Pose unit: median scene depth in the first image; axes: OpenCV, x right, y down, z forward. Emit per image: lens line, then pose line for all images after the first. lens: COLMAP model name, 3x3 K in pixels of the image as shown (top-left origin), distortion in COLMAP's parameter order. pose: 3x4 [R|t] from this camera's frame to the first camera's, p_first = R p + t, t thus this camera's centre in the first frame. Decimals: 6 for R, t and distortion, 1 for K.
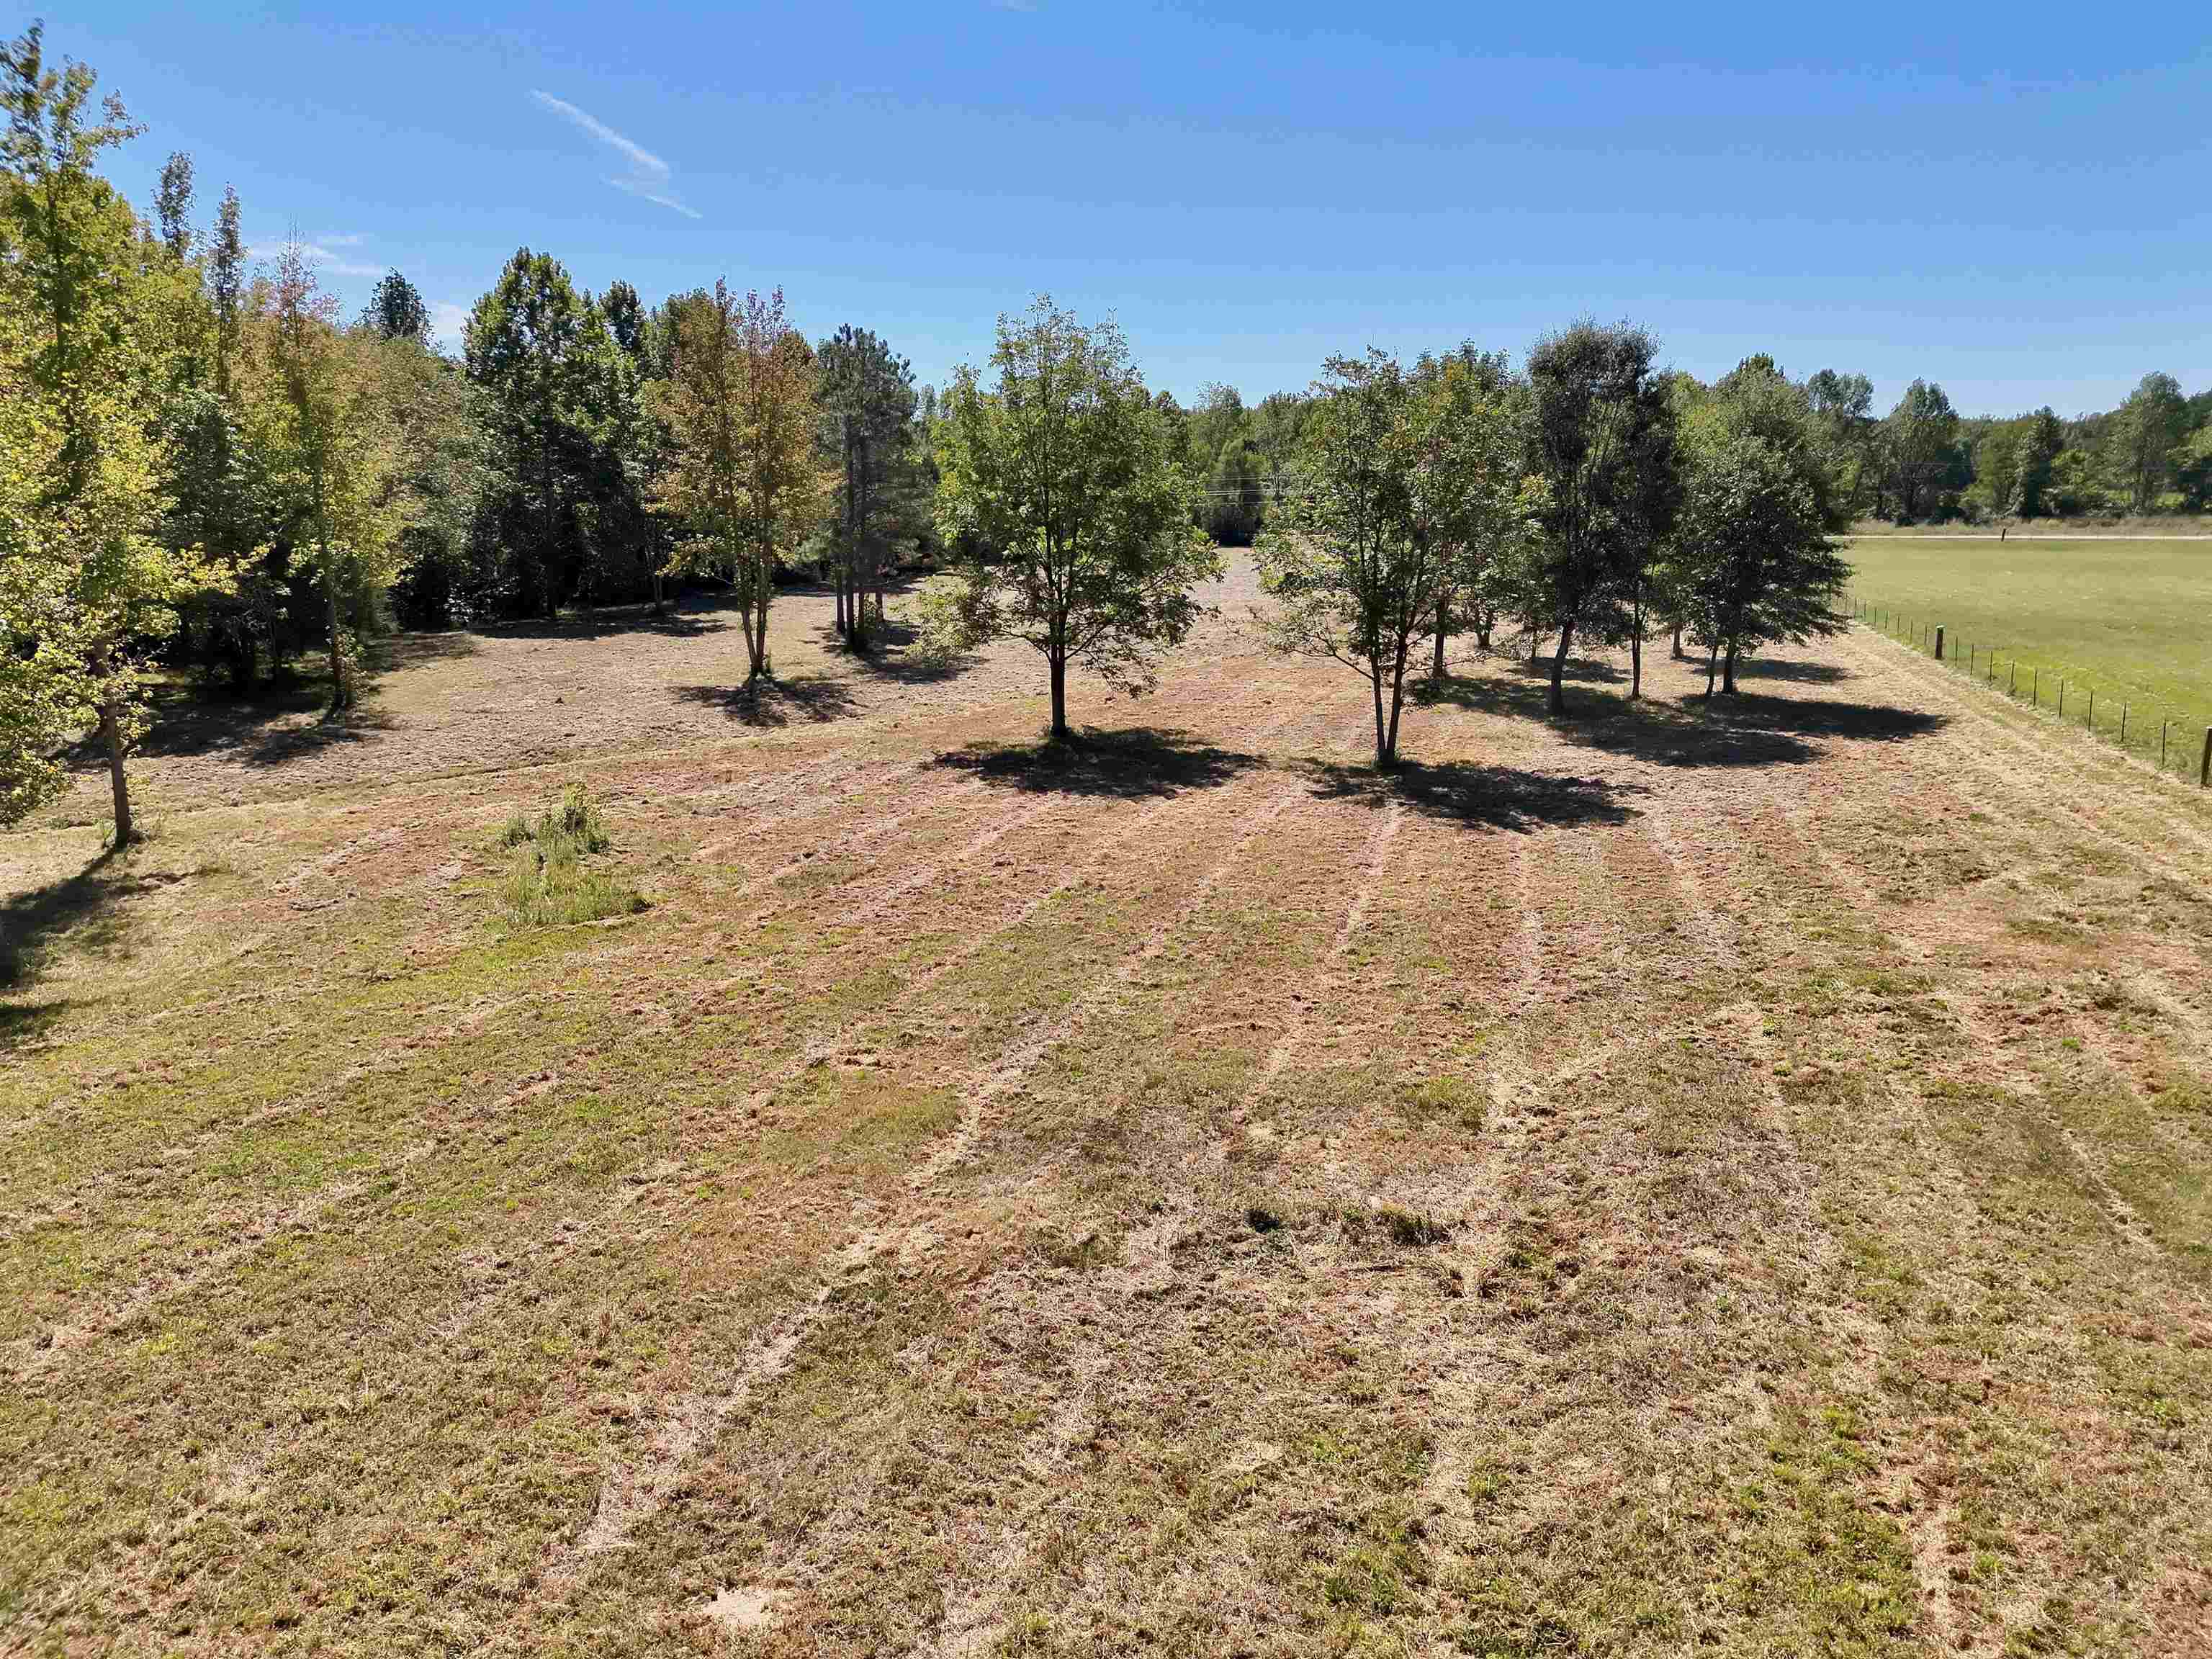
lens RADIAL K [[1535.6, 0, 1113.8], [0, 1535.6, 839.7], [0, 0, 1]] dist [0.058198, -0.046880]
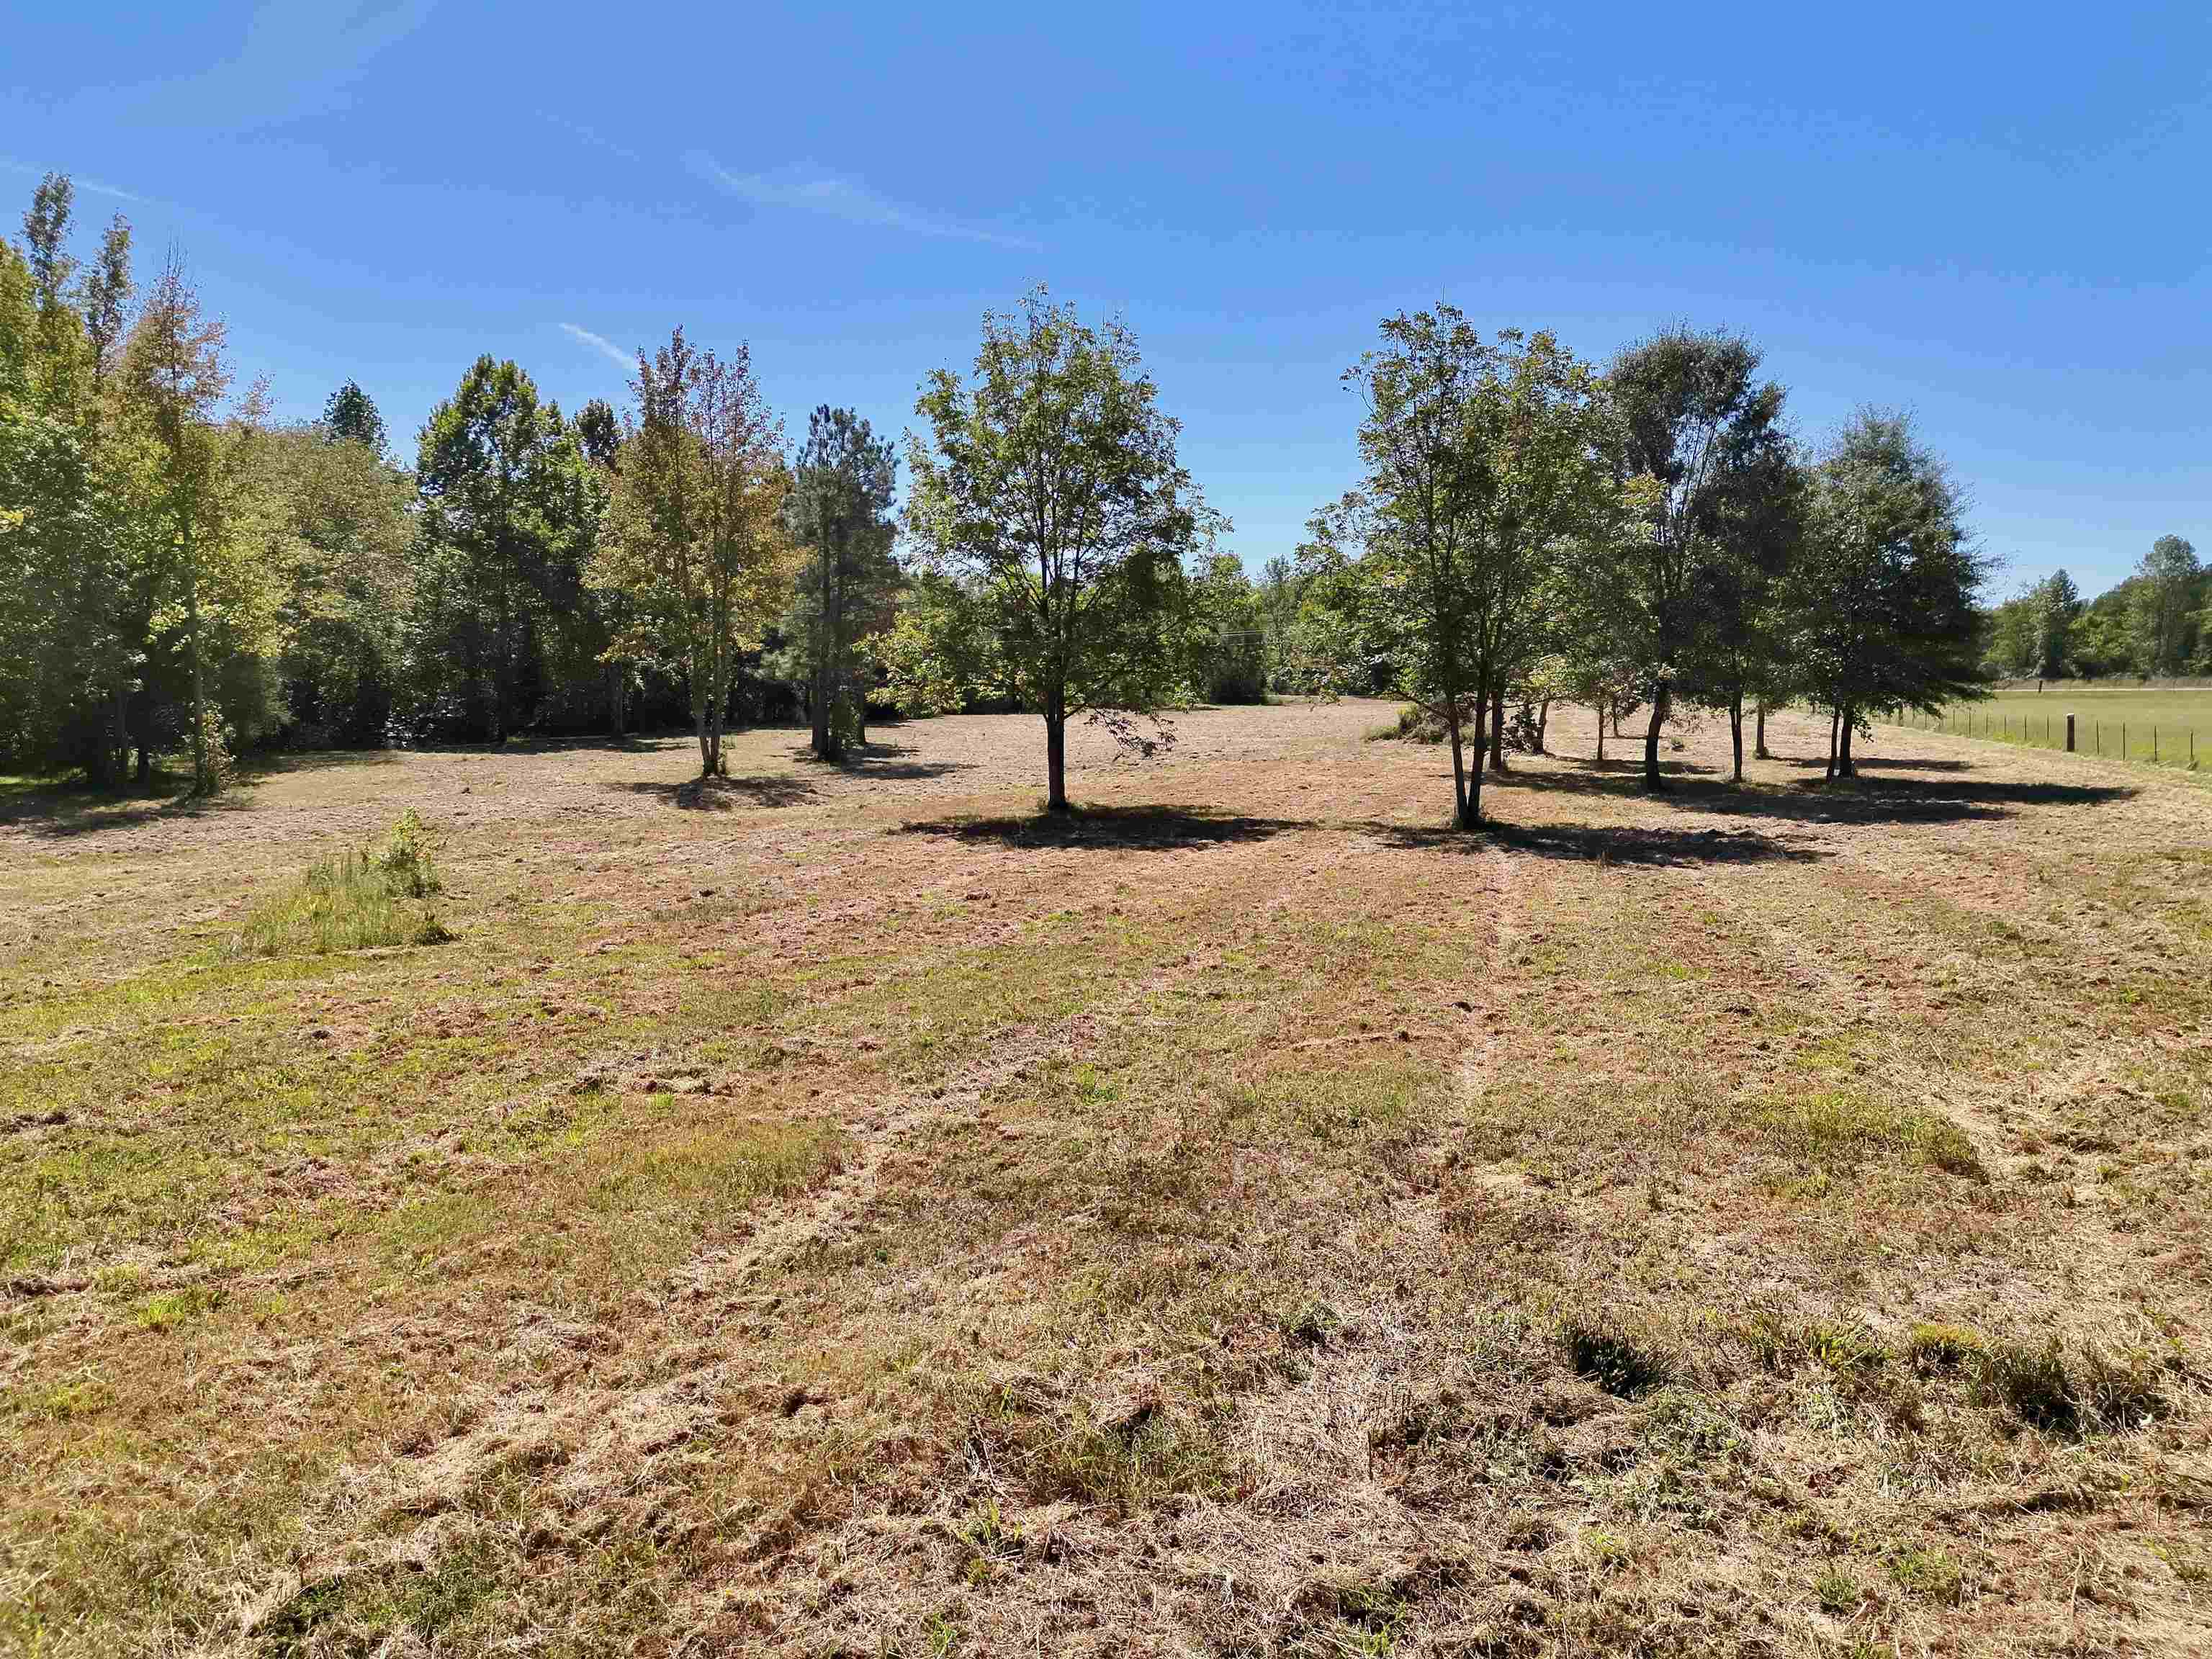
lens RADIAL K [[1535.6, 0, 1113.8], [0, 1535.6, 839.7], [0, 0, 1]] dist [0.058198, -0.046880]
pose [[0.999984, -0.005694, 0.000299, -0.006419], [0.005687, 0.992026, -0.125905, 0.055882], [0.000420, 0.125904, 0.992042, 0.204623]]
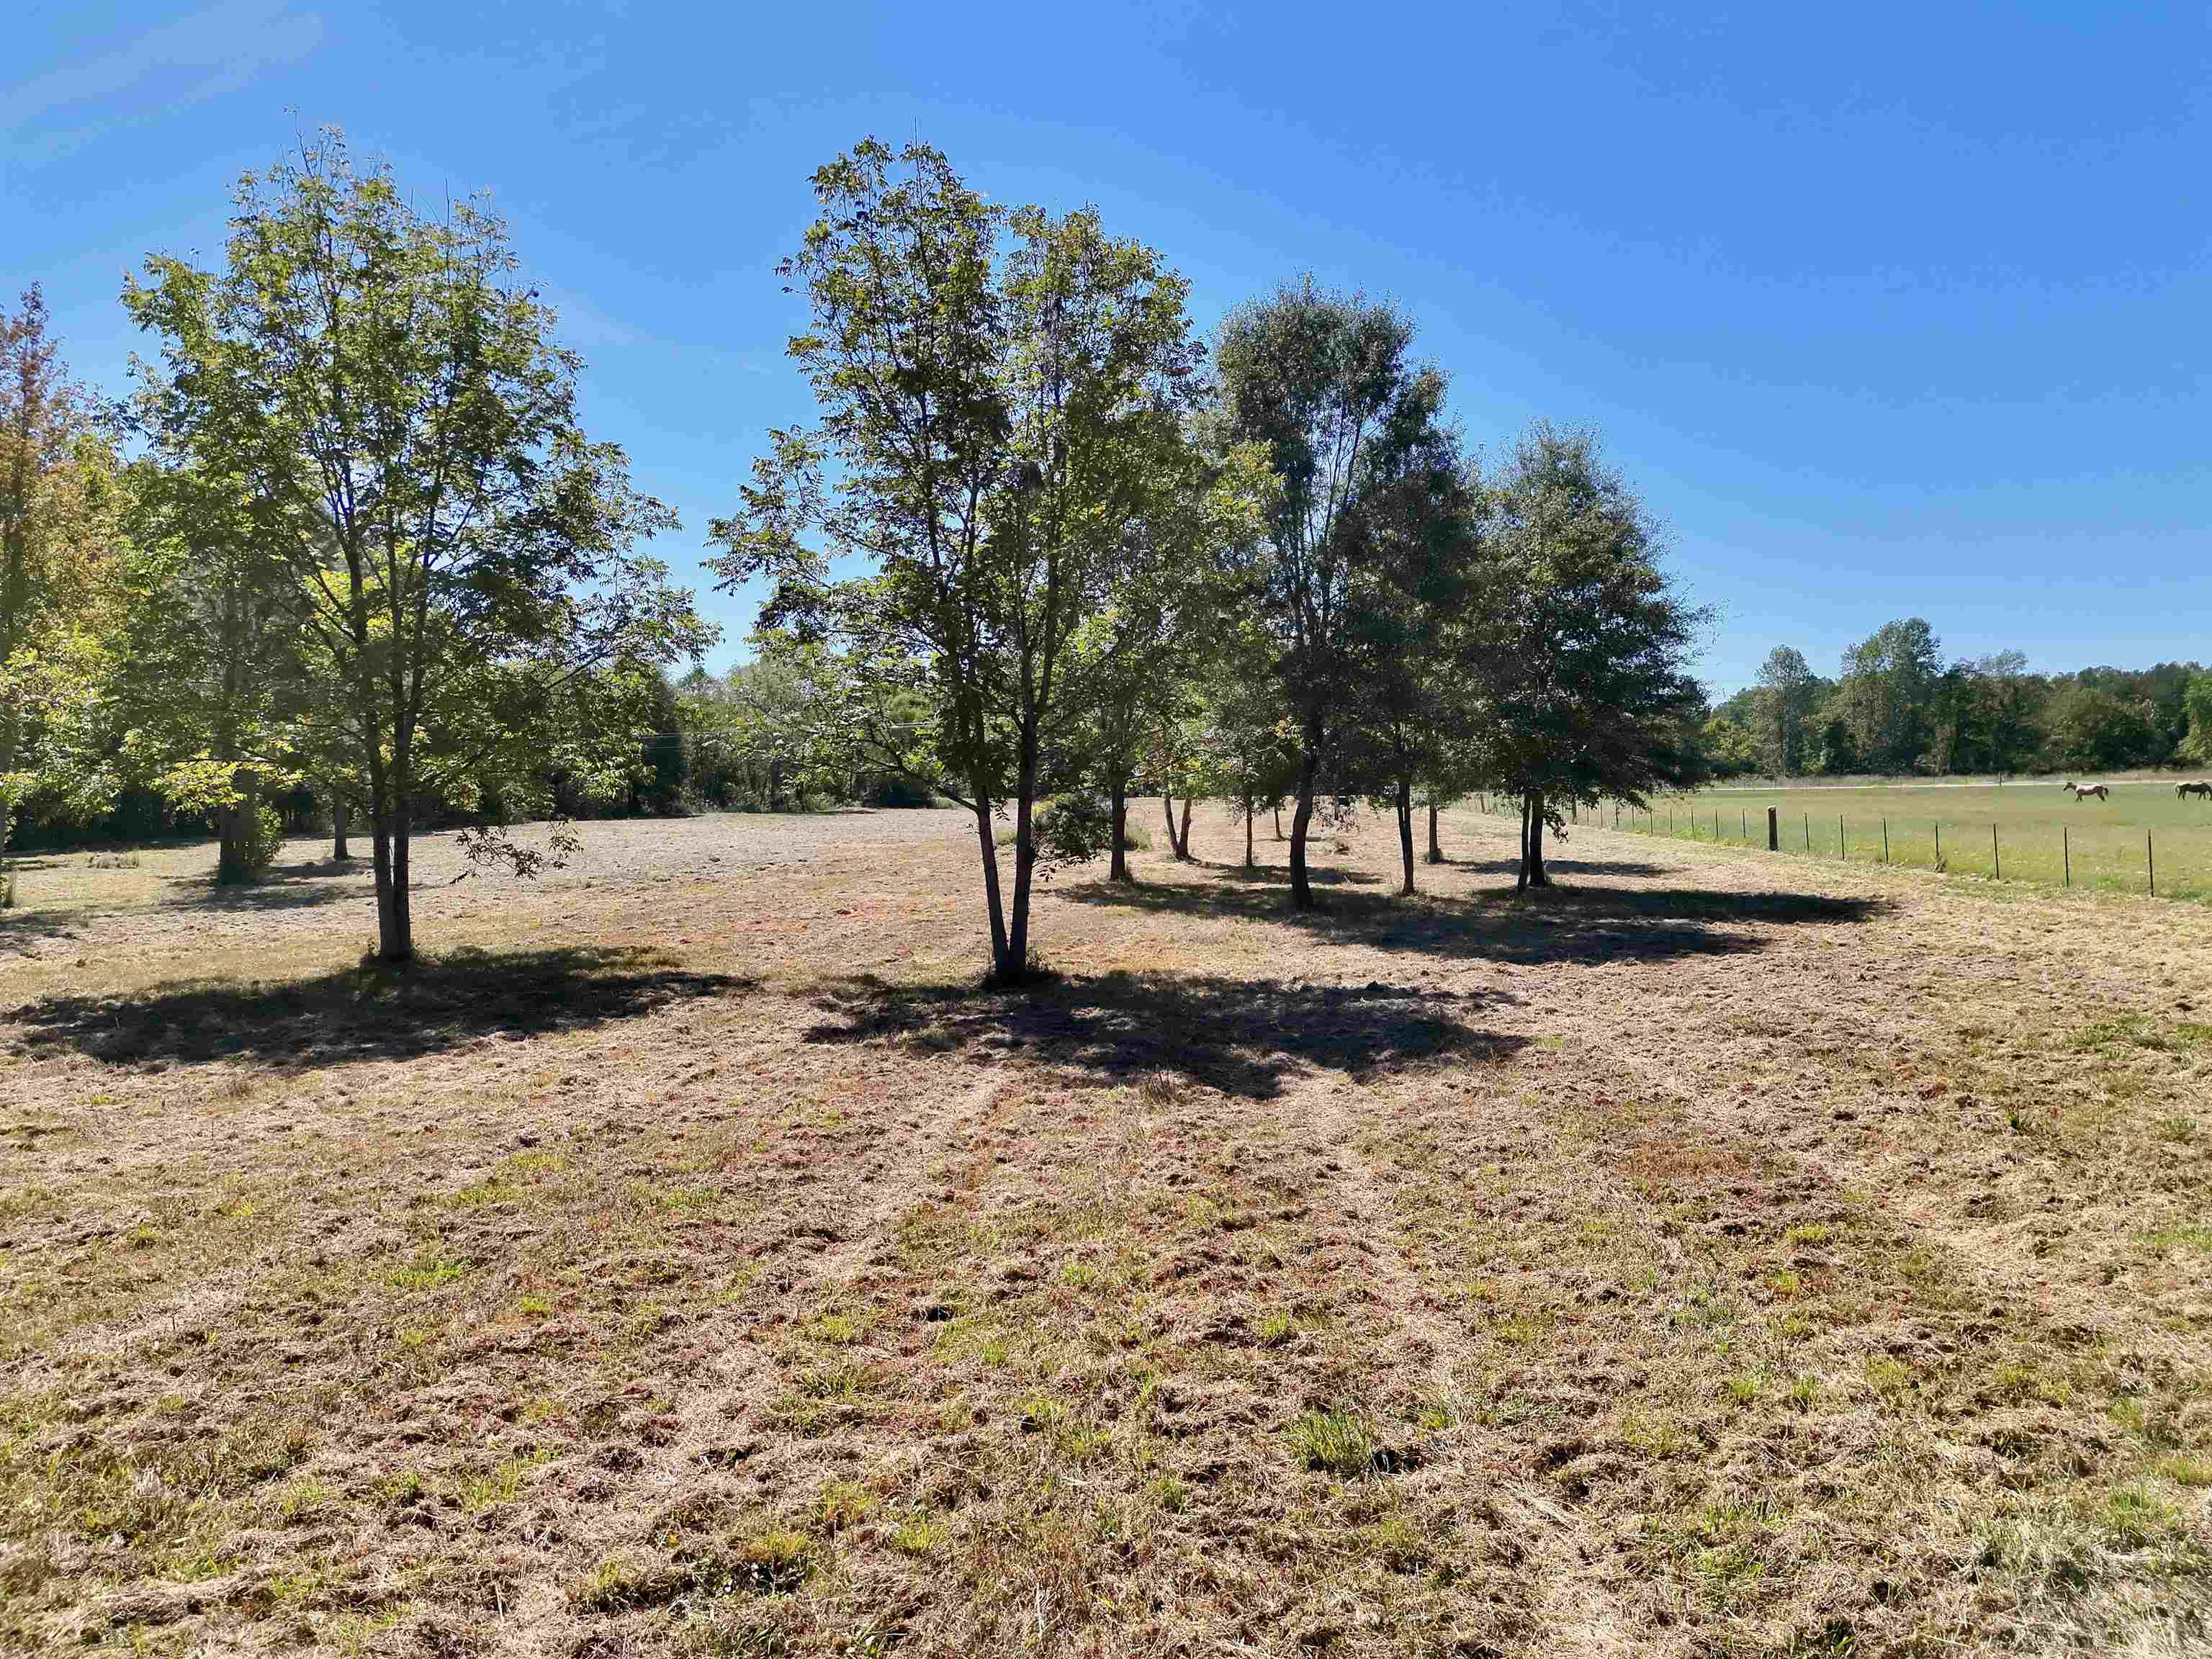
lens RADIAL K [[1535.6, 0, 1113.8], [0, 1535.6, 839.7], [0, 0, 1]] dist [0.058198, -0.046880]
pose [[0.981191, -0.016214, 0.192360, 0.112607], [0.053071, 0.980726, -0.188042, 0.002062], [-0.185603, 0.194714, 0.963140, 0.491578]]
